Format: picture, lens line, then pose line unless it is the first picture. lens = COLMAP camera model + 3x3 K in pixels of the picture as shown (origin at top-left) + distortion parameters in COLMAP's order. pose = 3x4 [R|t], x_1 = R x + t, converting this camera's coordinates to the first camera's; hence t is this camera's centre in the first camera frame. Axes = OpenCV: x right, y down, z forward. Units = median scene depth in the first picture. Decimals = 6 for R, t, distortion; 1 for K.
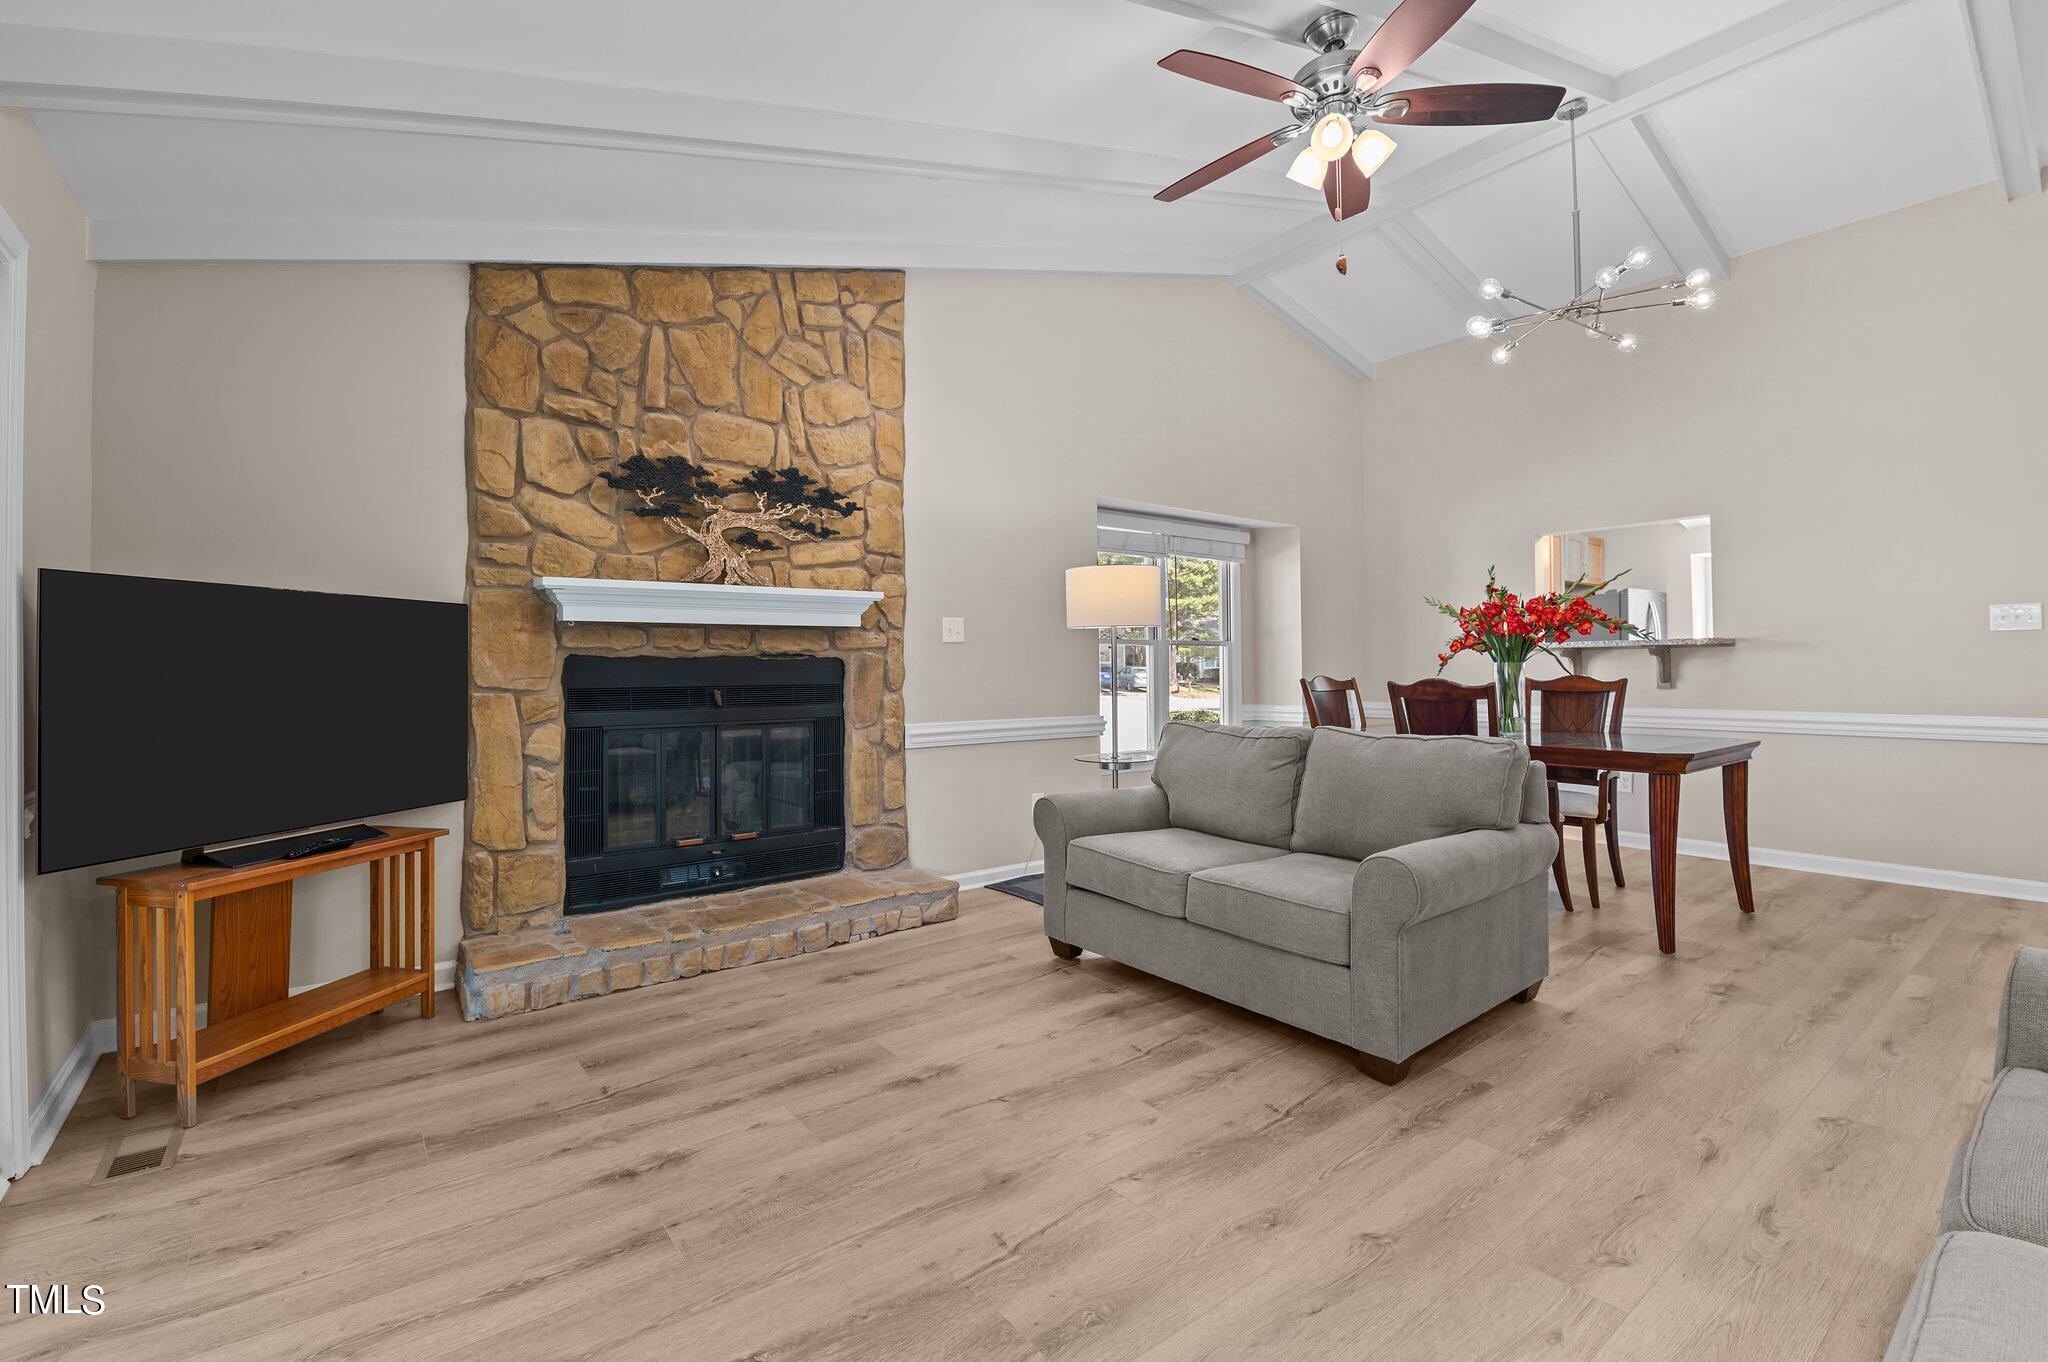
lens RADIAL K [[905.2, 0, 1021.7], [0, 905.2, 670.0], [0, 0, 1]] dist [0.013021, -0.012324]
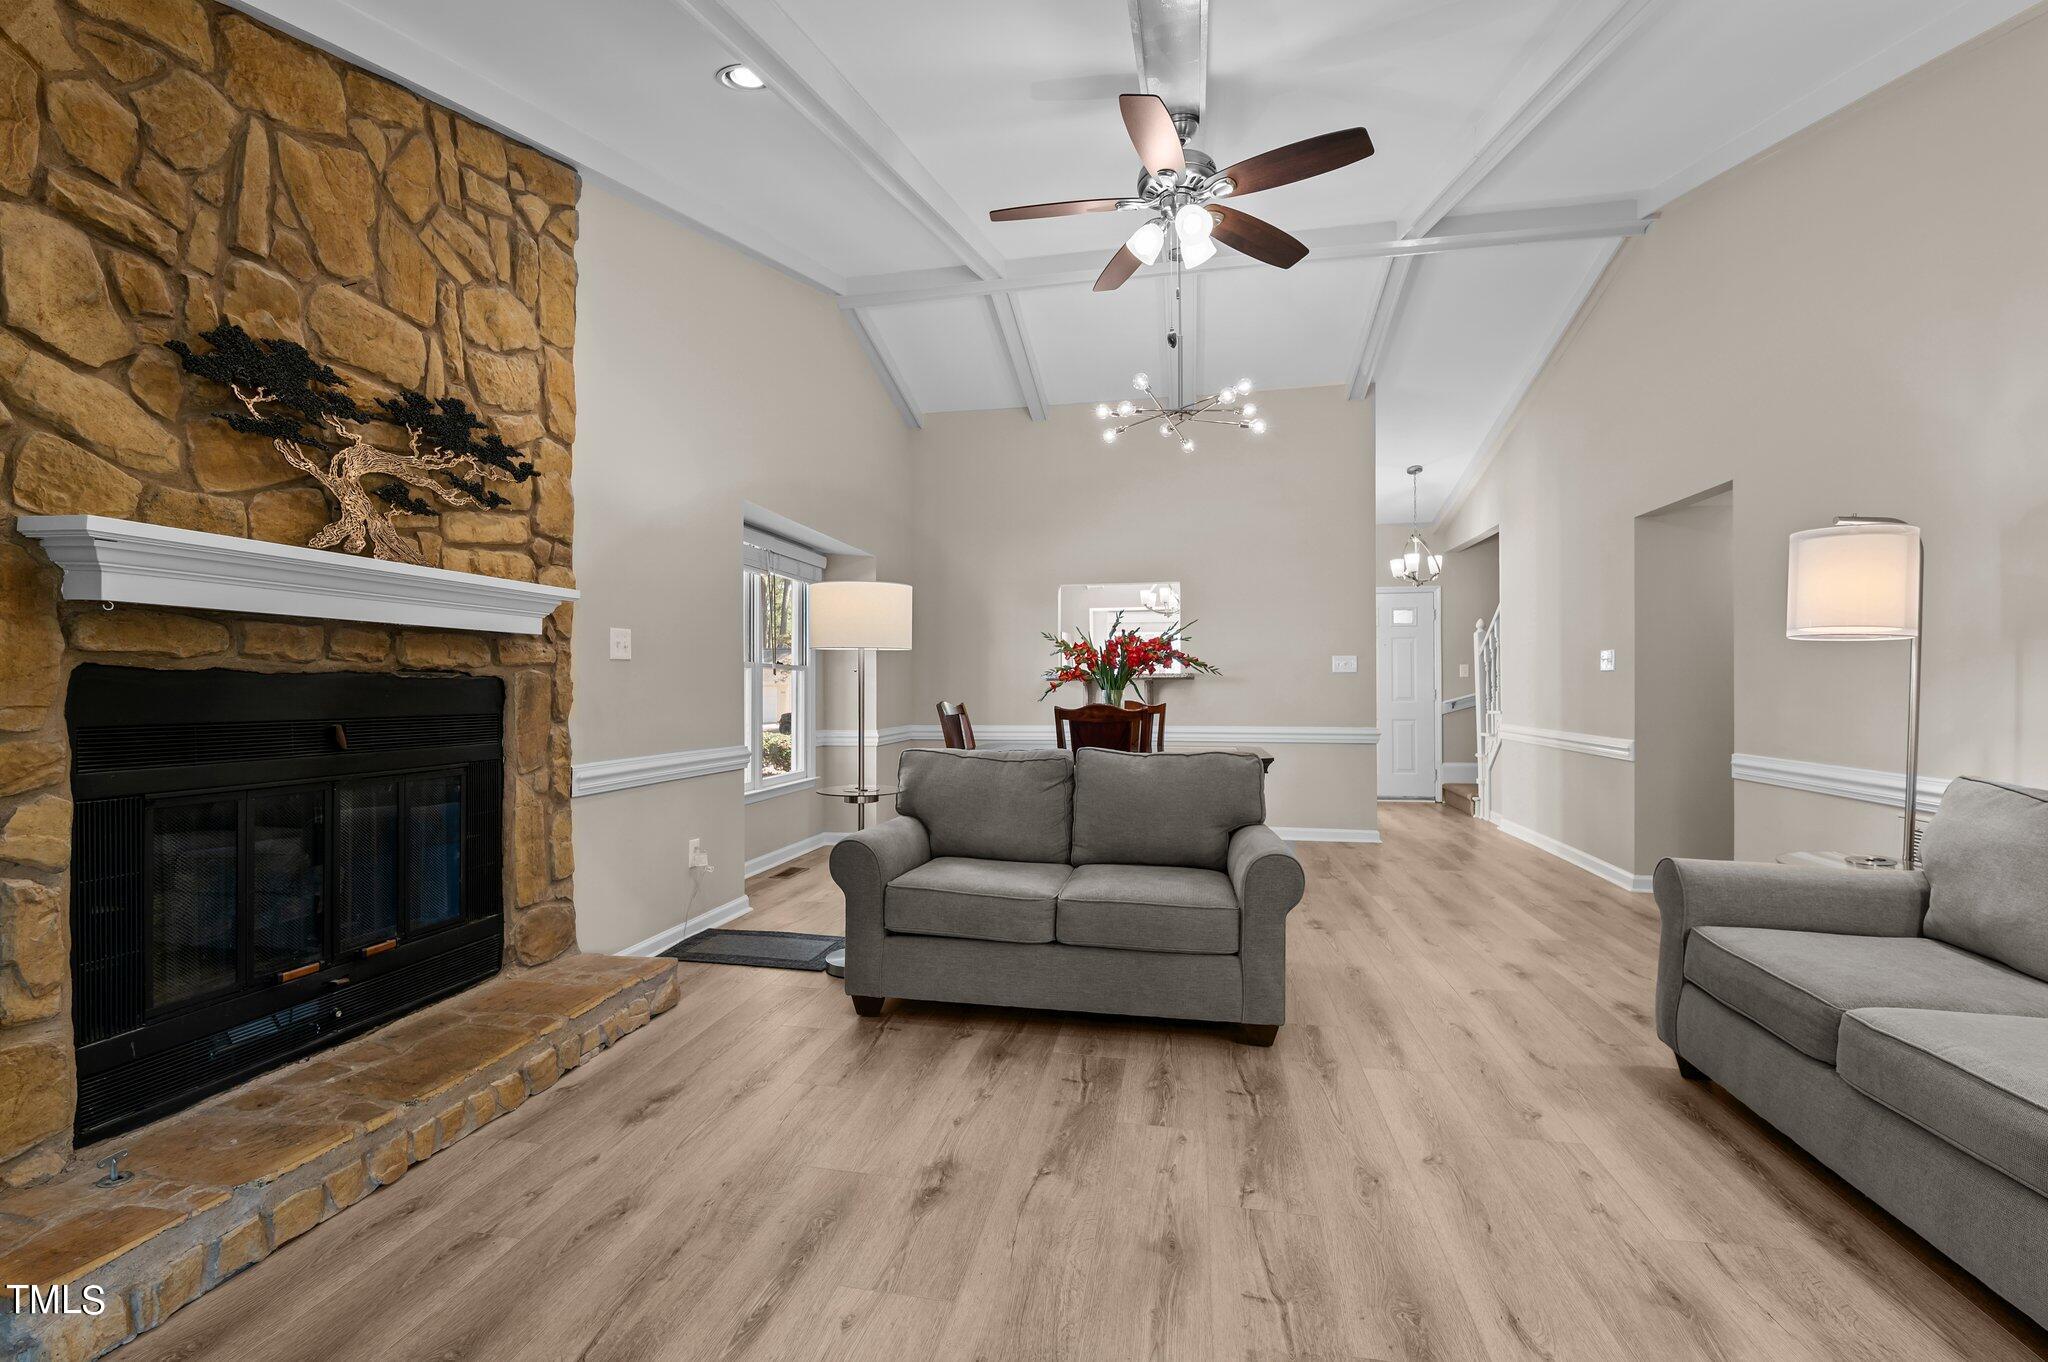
lens RADIAL K [[884.7, 0, 1031.1], [0, 884.7, 691.8], [0, 0, 1]] dist [0.011254, -0.011190]
pose [[0.751565, 0.005799, 0.659633, -0.392428], [-0.003873, 0.999983, -0.004378, -0.000029], [-0.659647, 0.000735, 0.751575, 0.220894]]
